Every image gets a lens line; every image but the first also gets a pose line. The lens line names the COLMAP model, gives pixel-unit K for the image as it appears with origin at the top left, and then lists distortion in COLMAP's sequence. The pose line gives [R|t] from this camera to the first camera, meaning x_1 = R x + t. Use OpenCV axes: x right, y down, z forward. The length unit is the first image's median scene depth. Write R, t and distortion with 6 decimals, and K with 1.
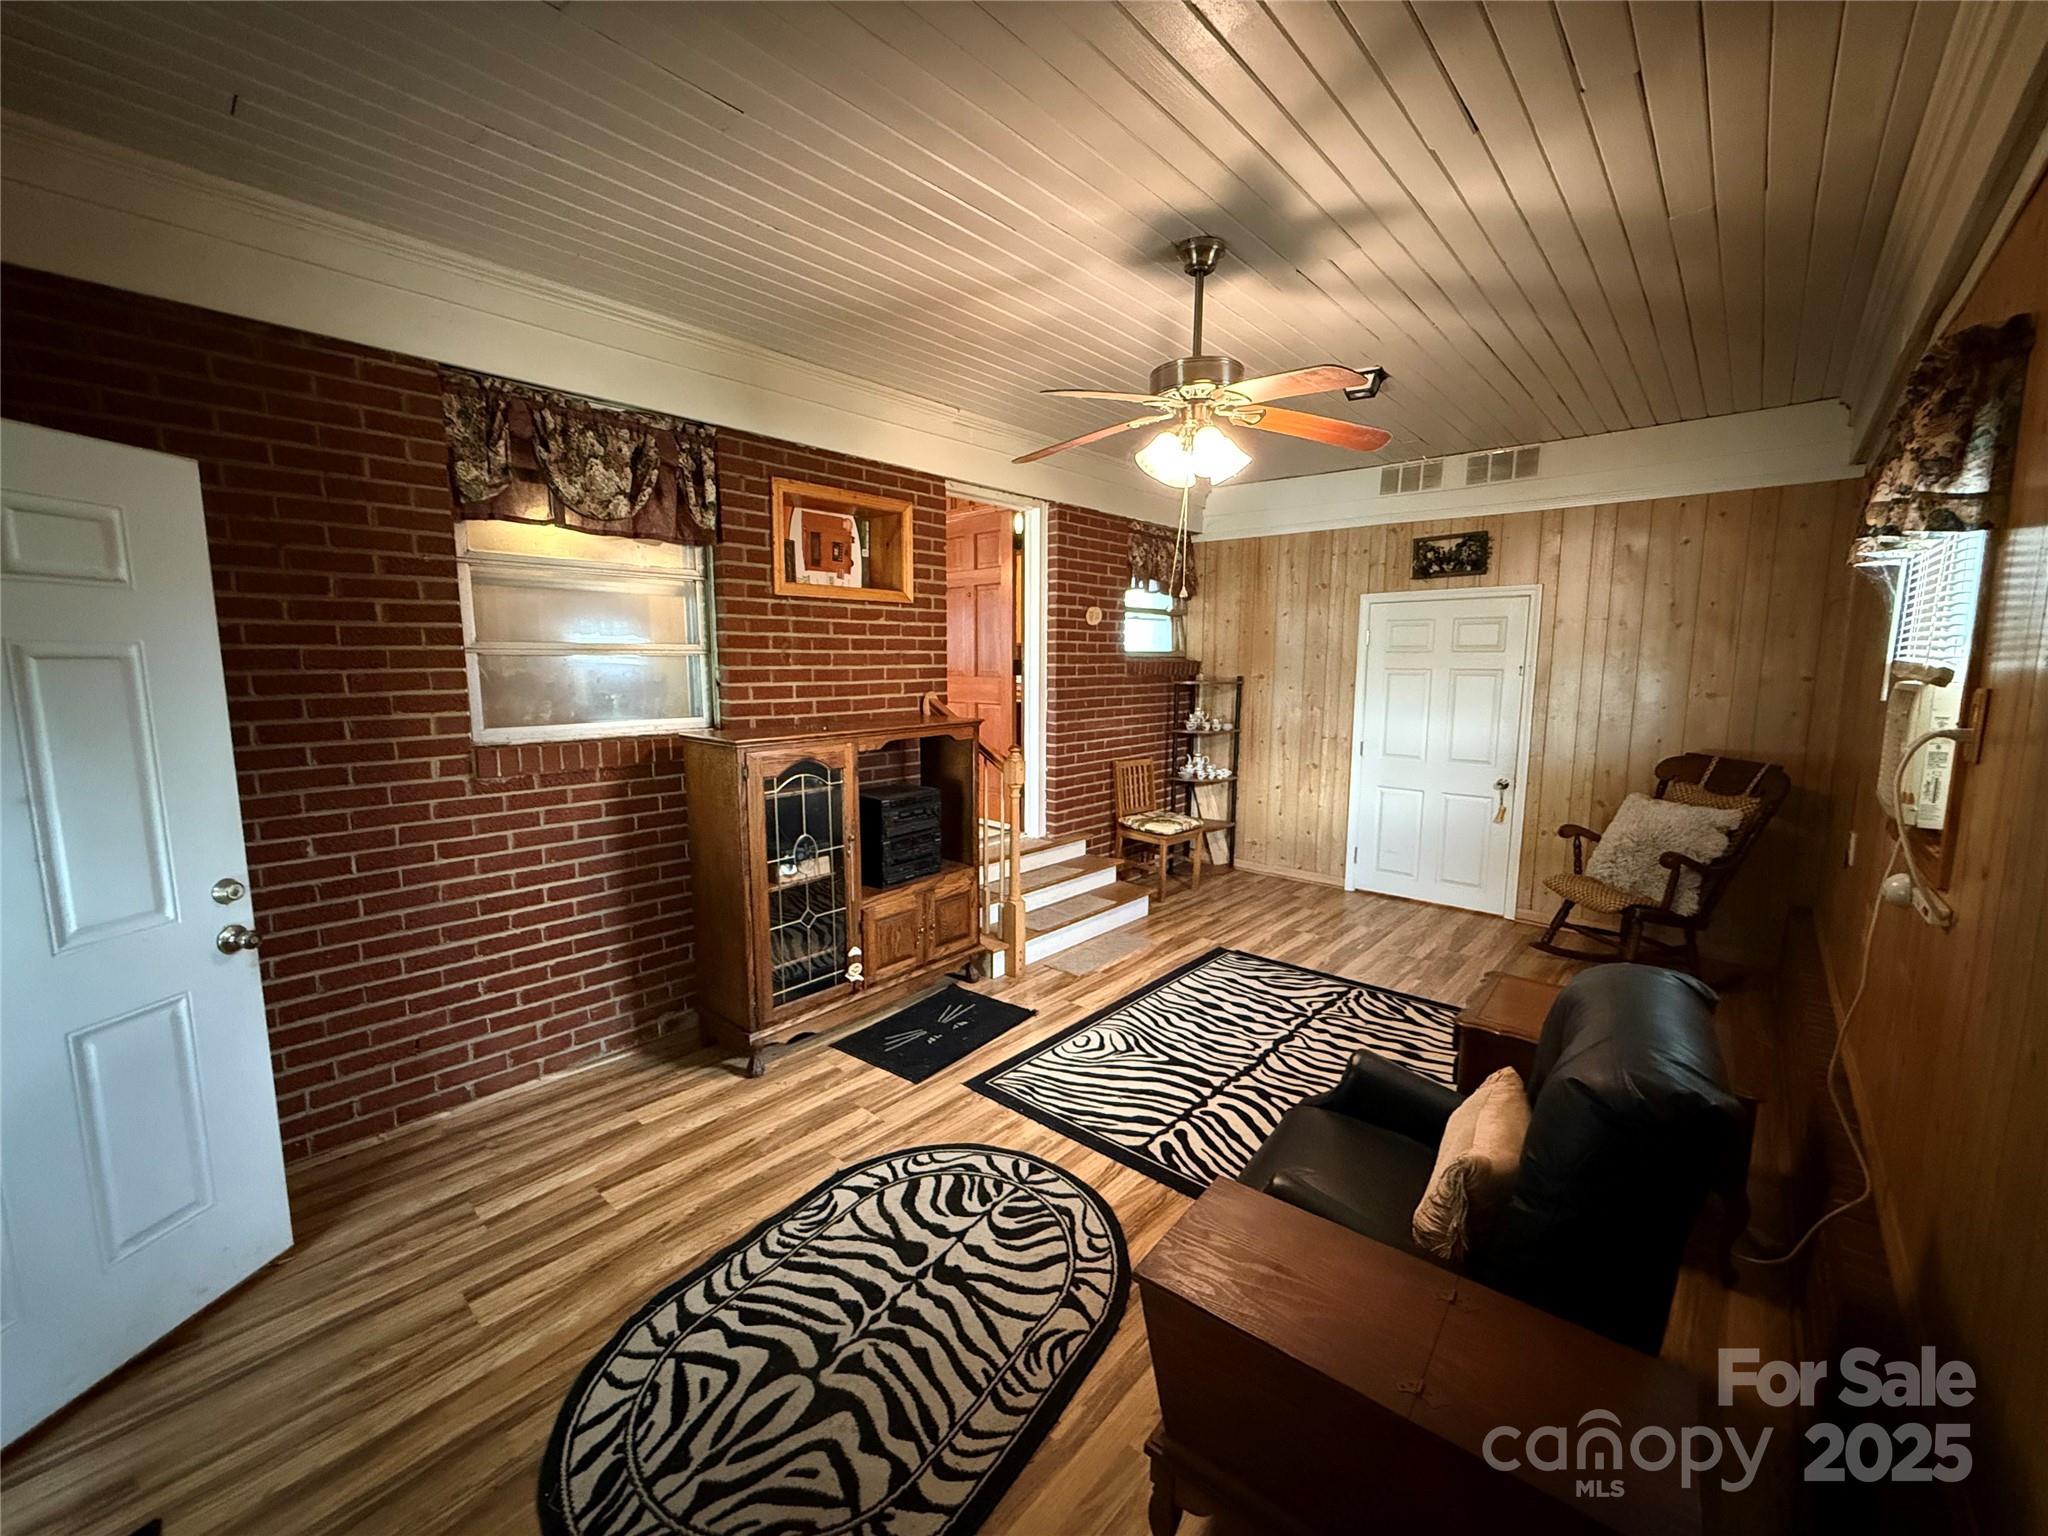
lens RADIAL K [[816.5, 0, 1017.4], [0, 816.5, 769.8], [0, 0, 1]] dist [0.000755, -0.000049]
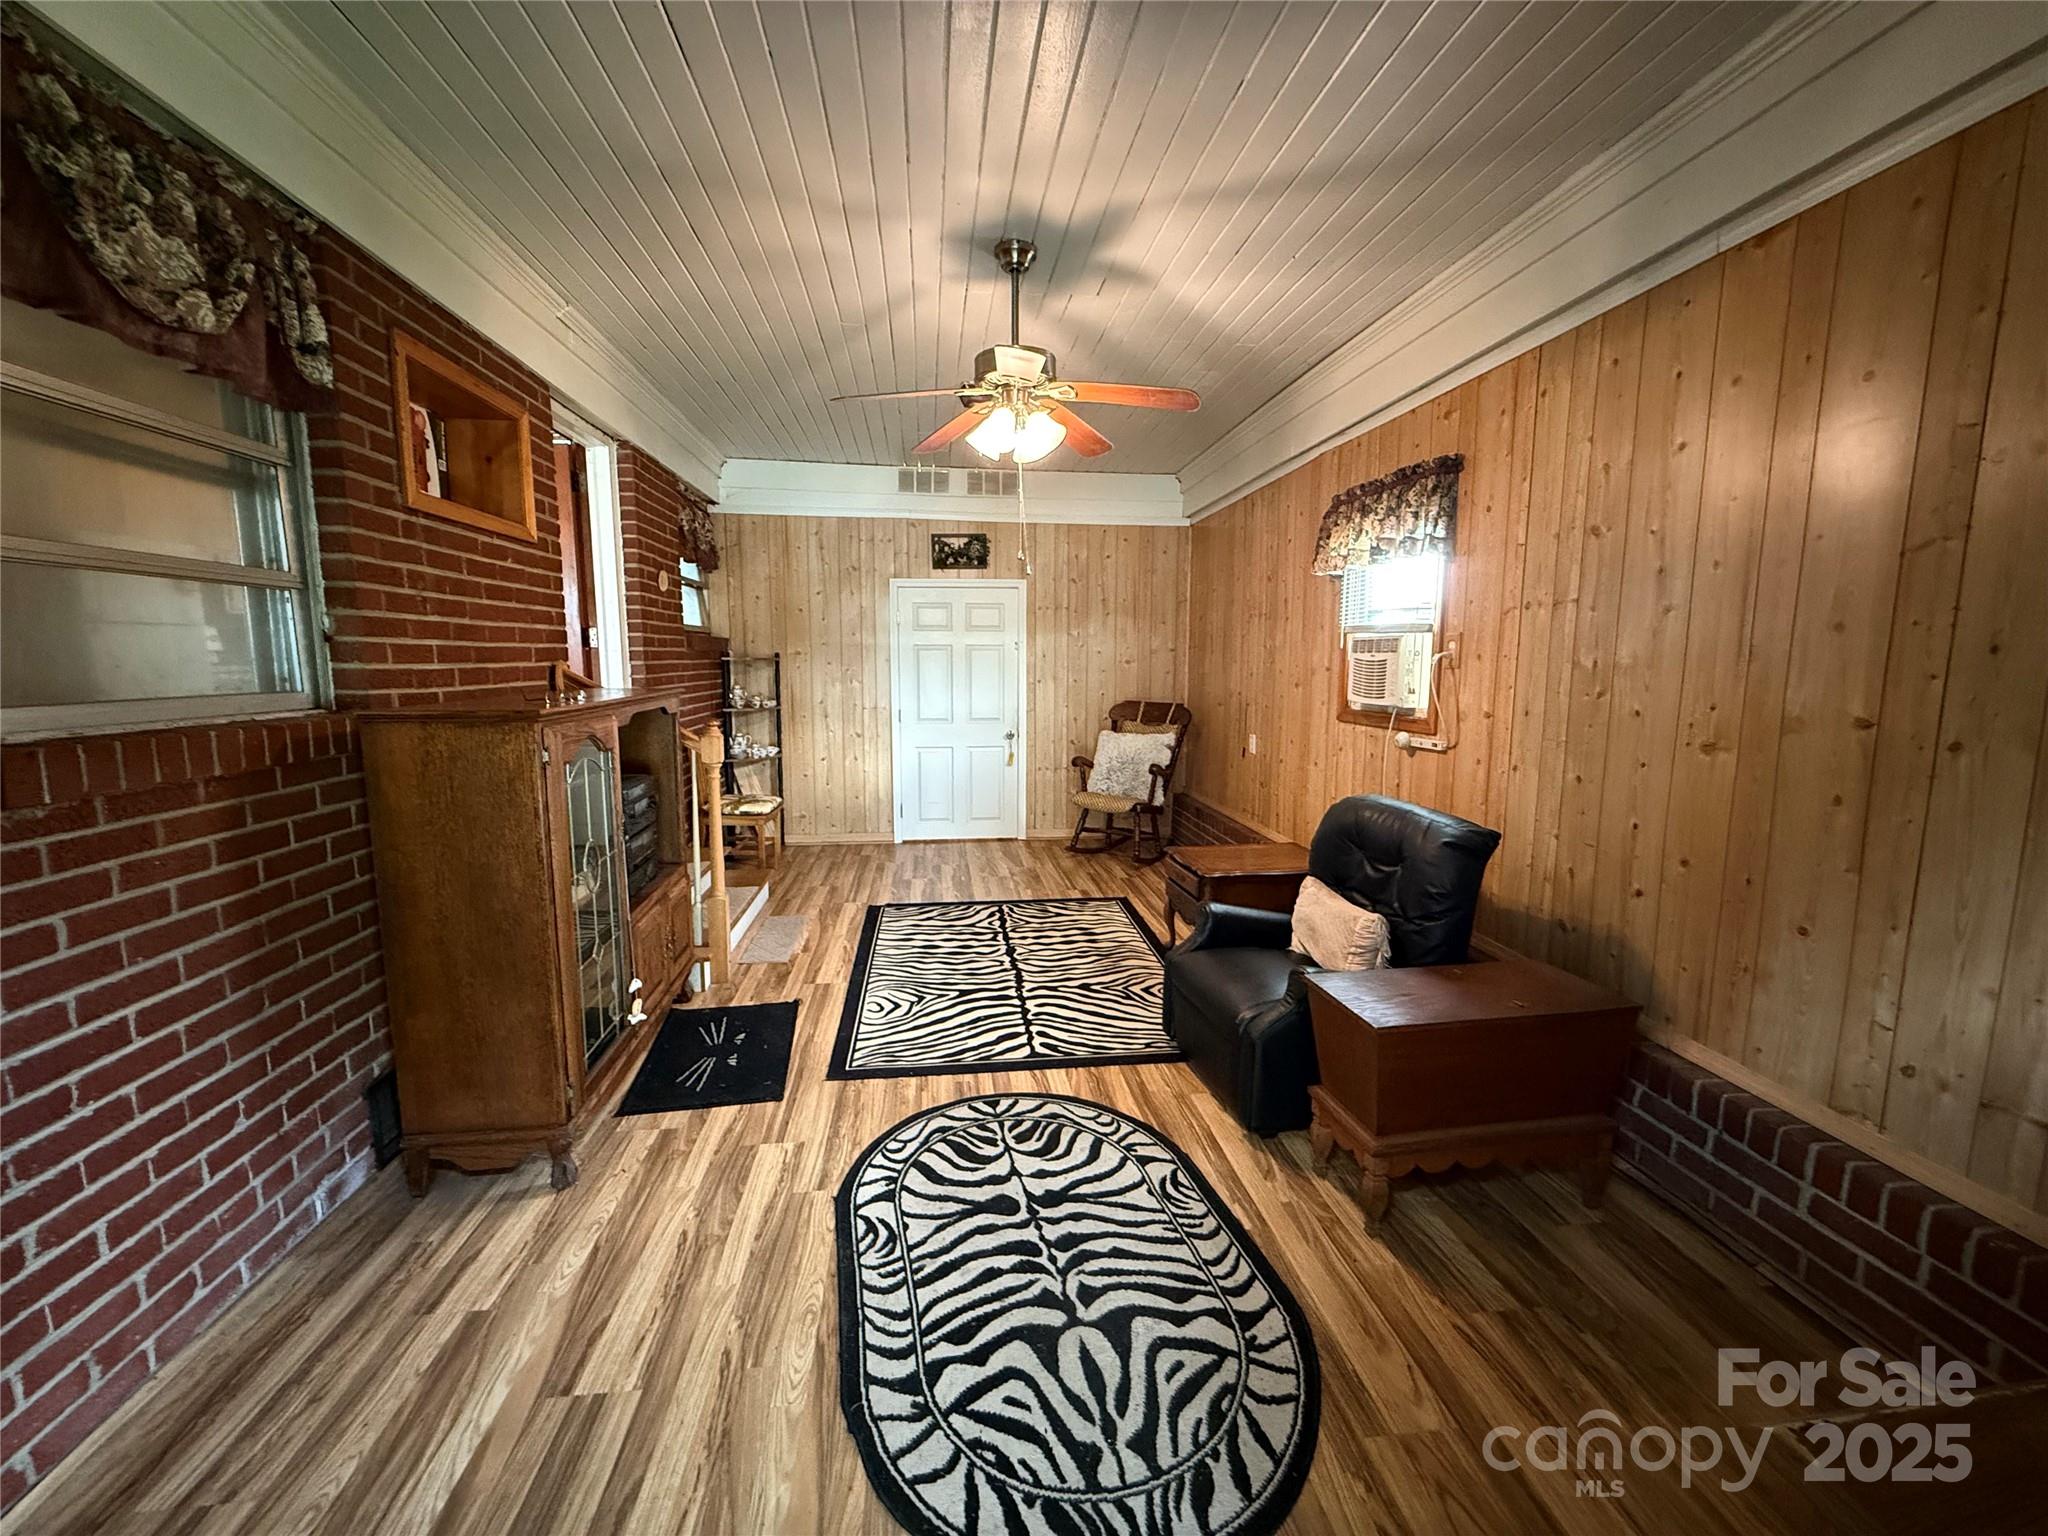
lens RADIAL K [[816.5, 0, 1017.4], [0, 816.5, 769.8], [0, 0, 1]] dist [0.000755, -0.000049]
pose [[0.664563, -0.100563, 0.740434, -0.566573], [0.098555, 0.994042, 0.046551, 0.021030], [-0.740704, 0.042037, 0.670515, 0.222331]]
